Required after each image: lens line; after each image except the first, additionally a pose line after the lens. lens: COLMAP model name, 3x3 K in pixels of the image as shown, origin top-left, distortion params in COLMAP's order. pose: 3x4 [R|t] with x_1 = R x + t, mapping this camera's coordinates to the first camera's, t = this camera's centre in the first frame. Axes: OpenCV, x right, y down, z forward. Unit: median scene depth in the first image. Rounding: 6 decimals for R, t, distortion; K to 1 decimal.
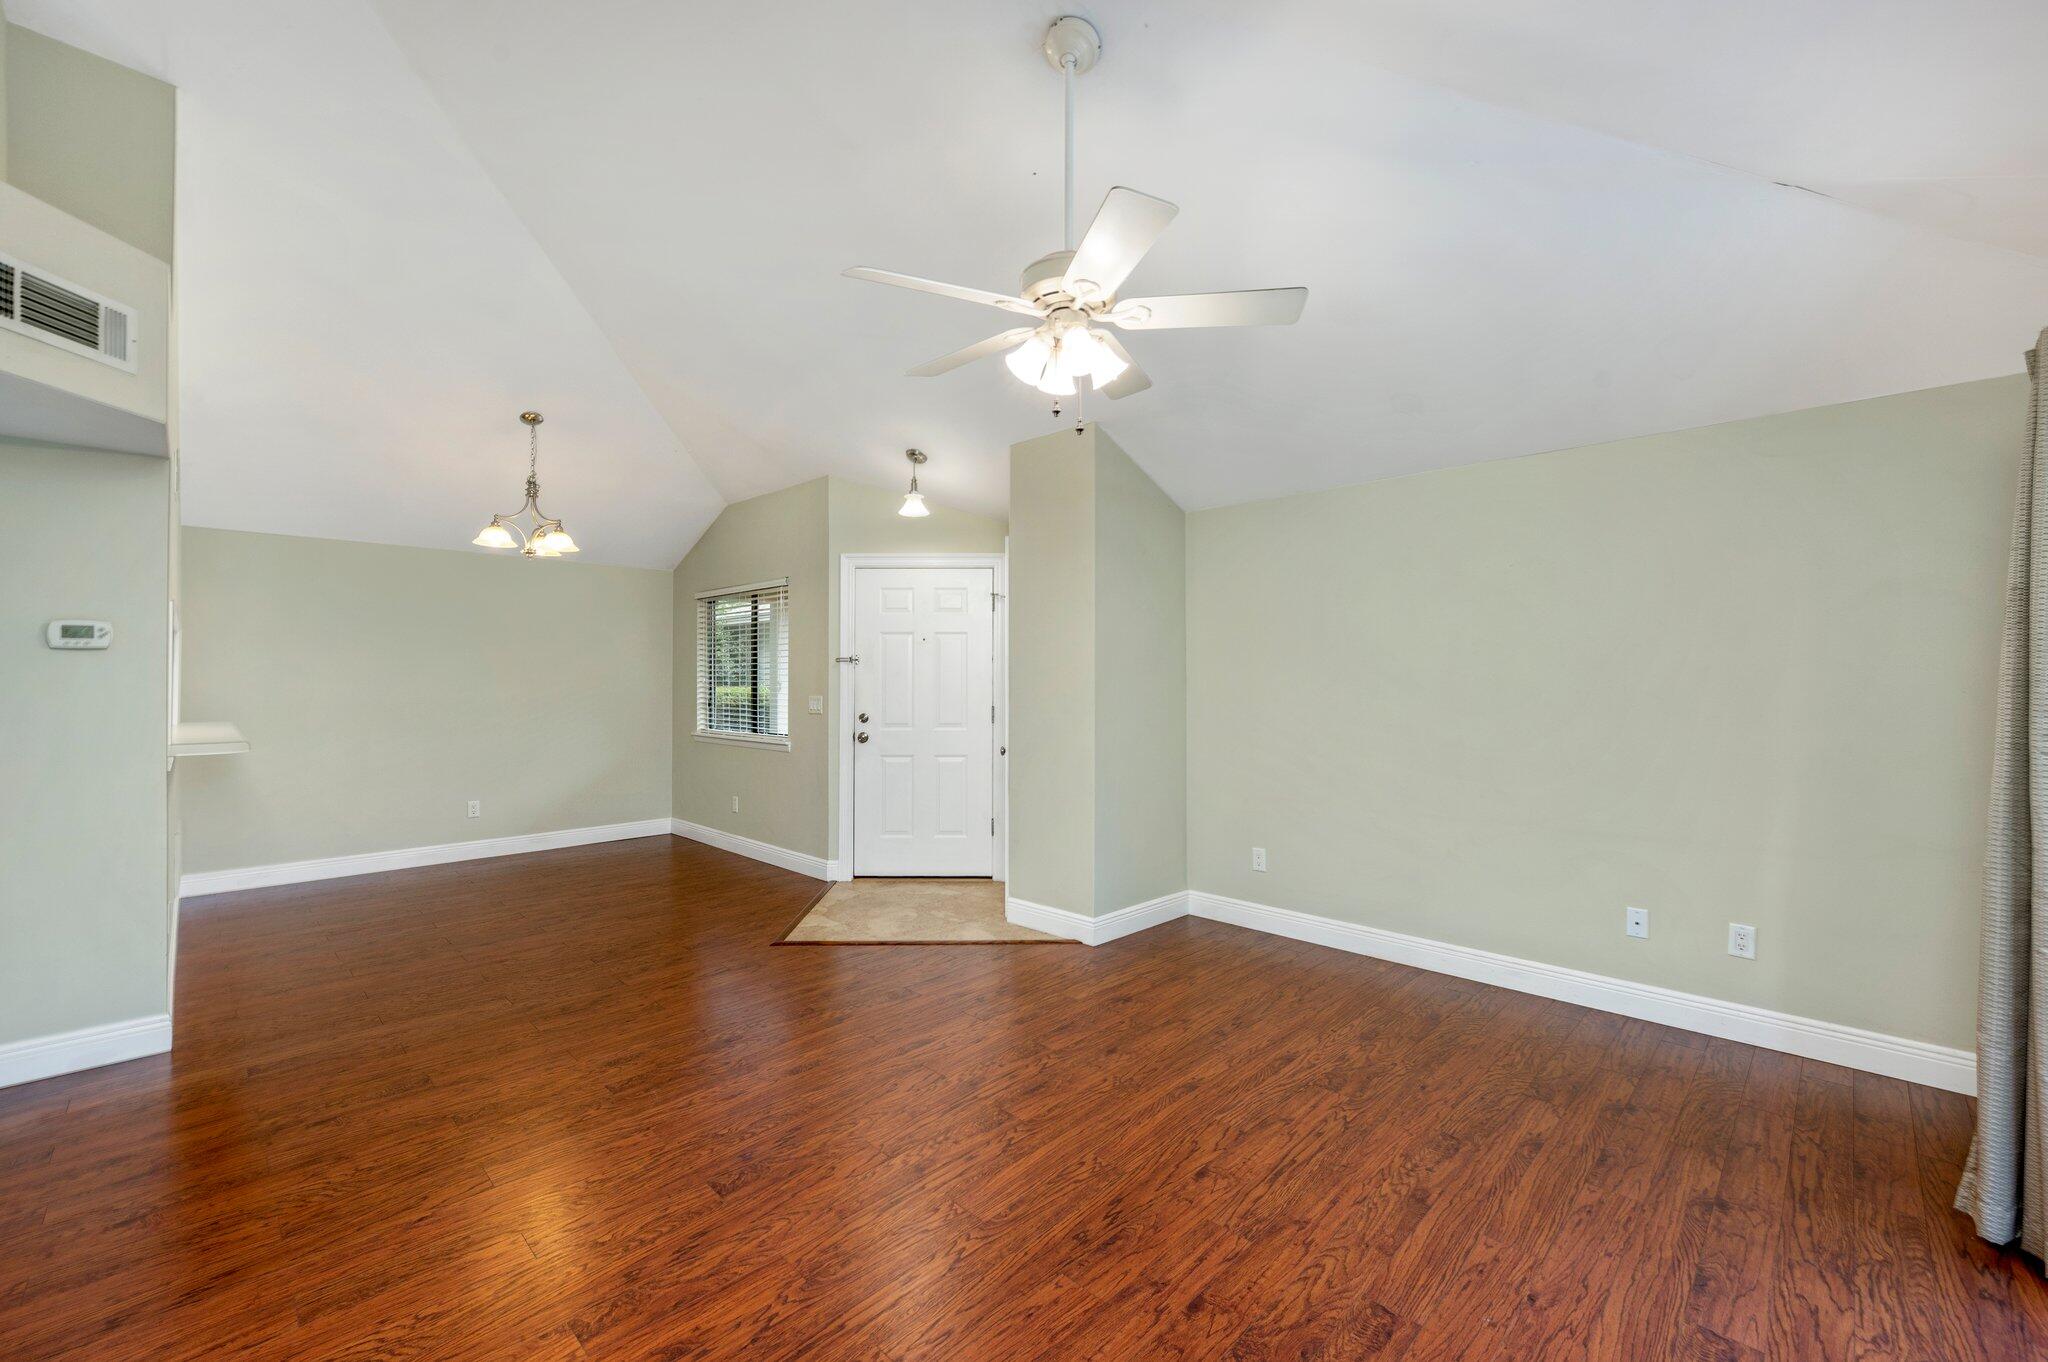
lens RADIAL K [[839.3, 0, 1030.8], [0, 839.3, 666.1], [0, 0, 1]] dist [-0.001970, 0.000121]
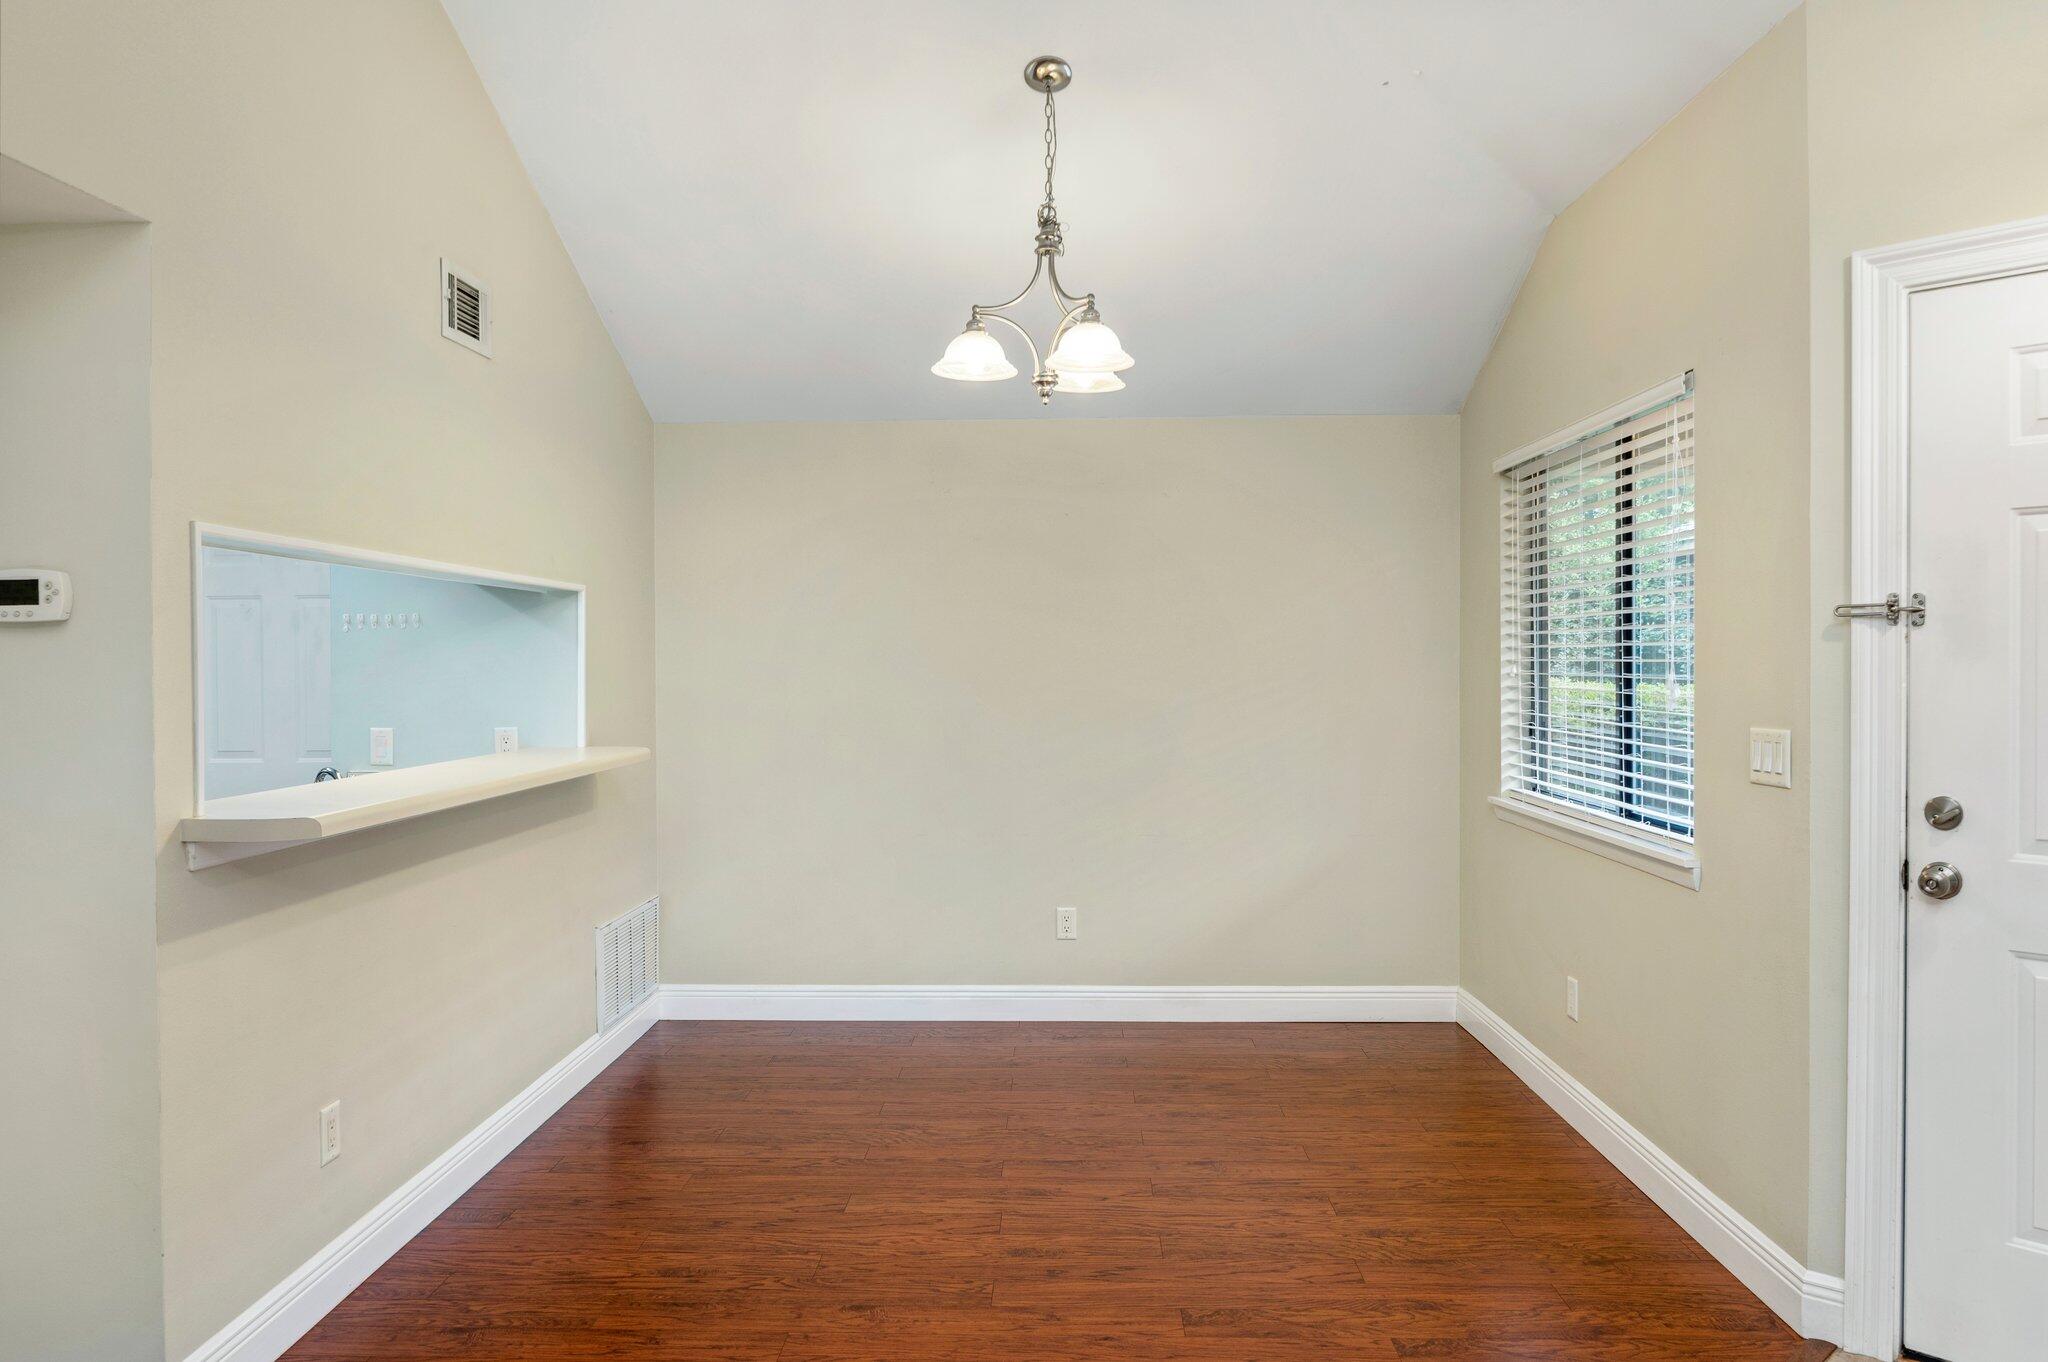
lens RADIAL K [[1403.2, 0, 1024.0], [0, 1403.2, 681.0], [0, 0, 1]] dist [-0.007400, -0.007989]
pose [[0.675544, 0.010440, -0.737246, -0.081330], [0.014450, 0.999520, 0.027394, -0.001317], [0.737178, -0.029159, 0.675069, 0.604095]]
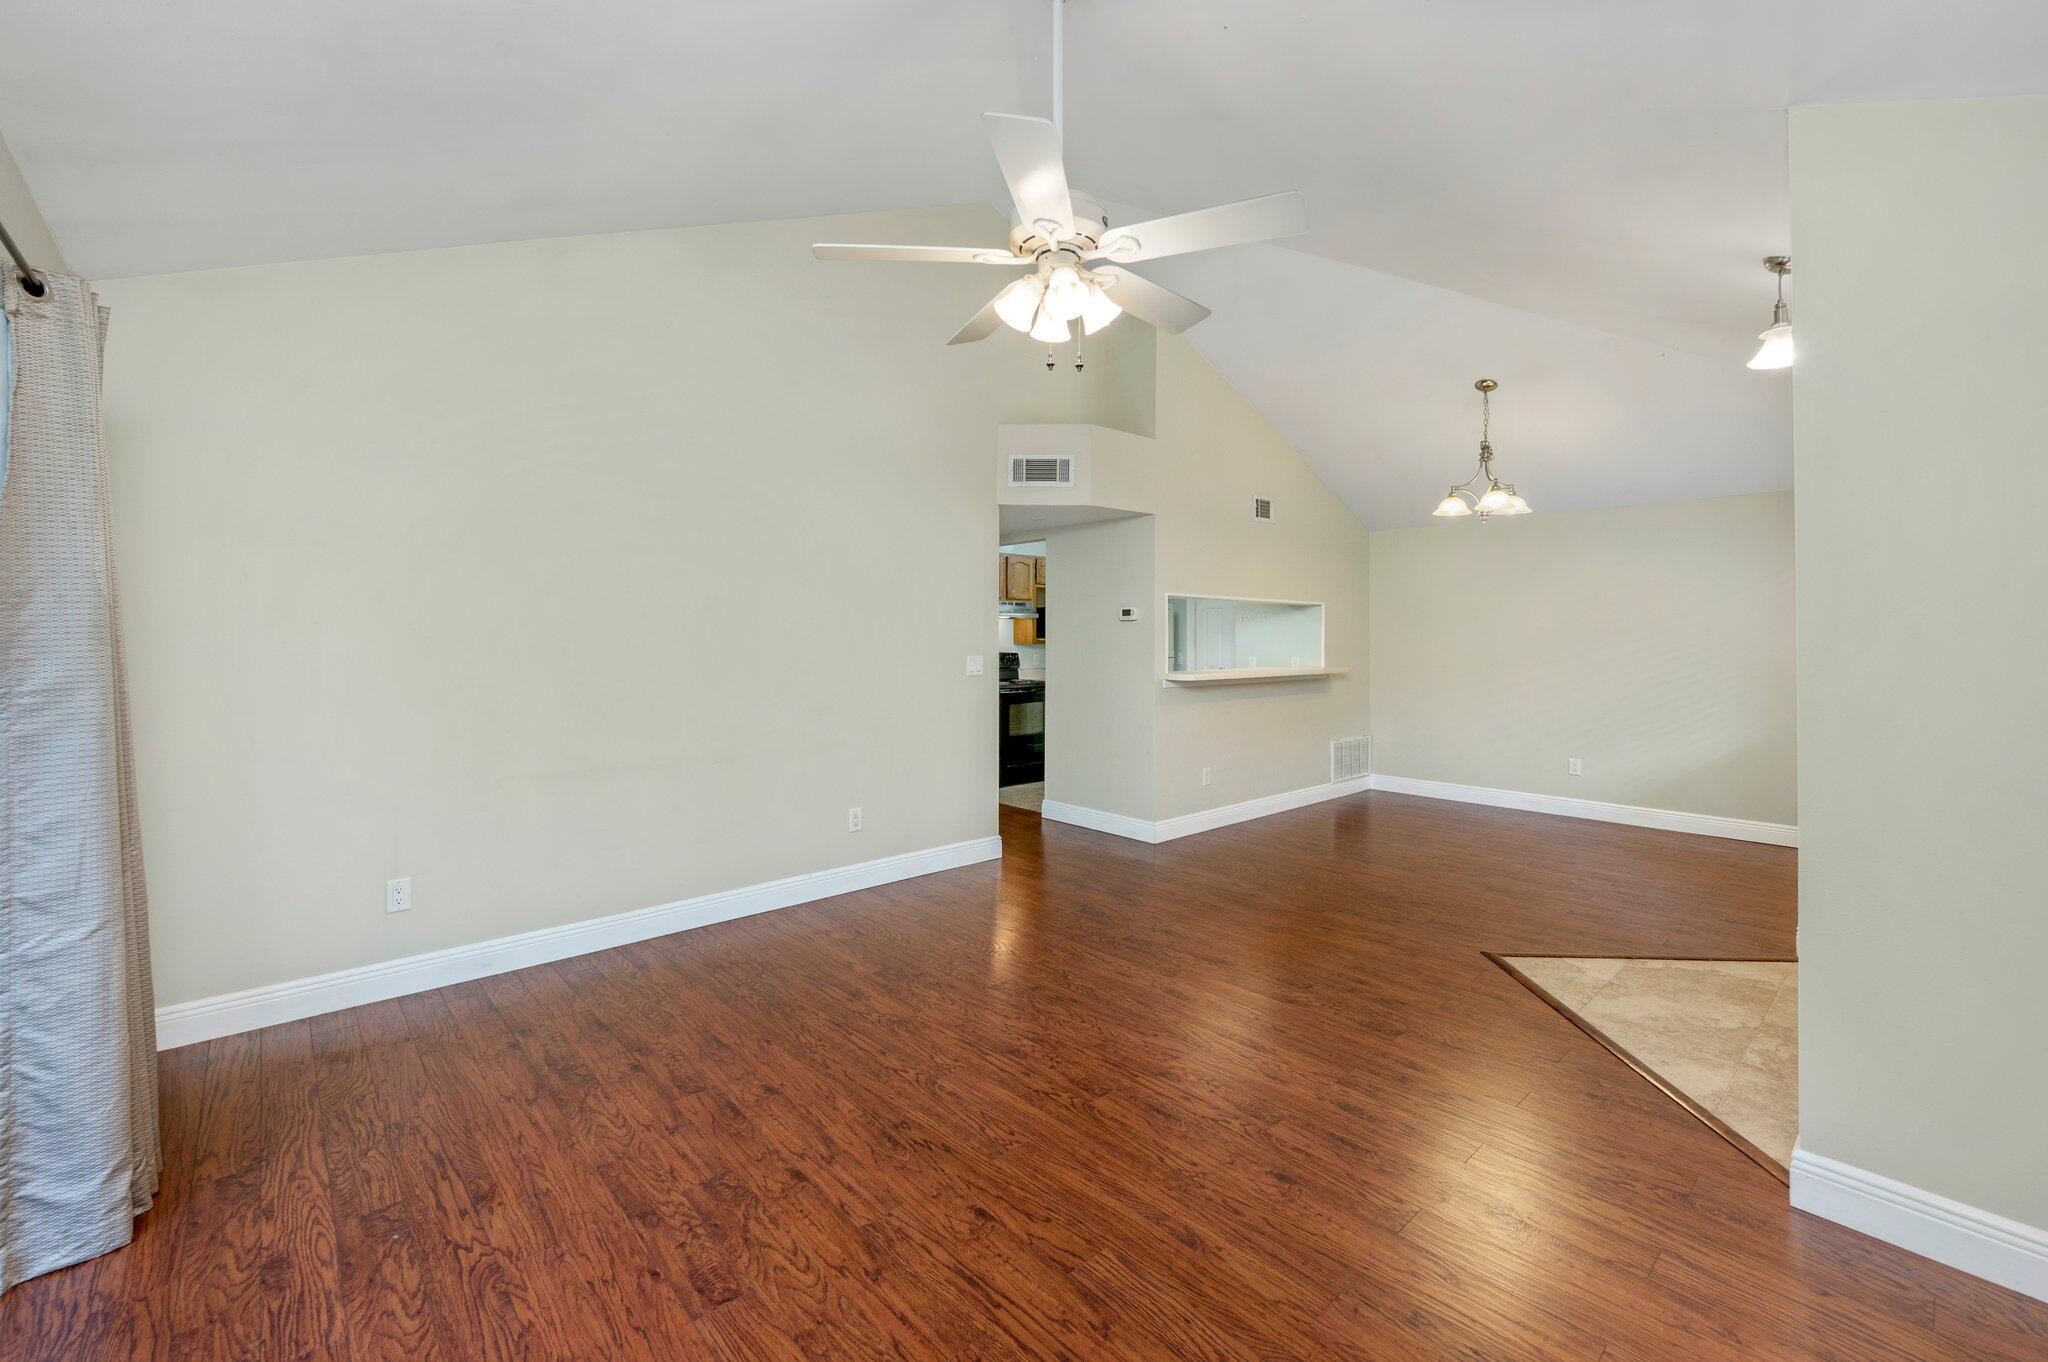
lens RADIAL K [[849.1, 0, 1011.1], [0, 849.1, 604.8], [0, 0, 1]] dist [-0.000252, -0.000056]
pose [[-0.072931, -0.035235, -0.996714, 0.594631], [0.013673, 0.999247, -0.036325, 0.006782], [0.997243, -0.016277, -0.072394, 0.600349]]
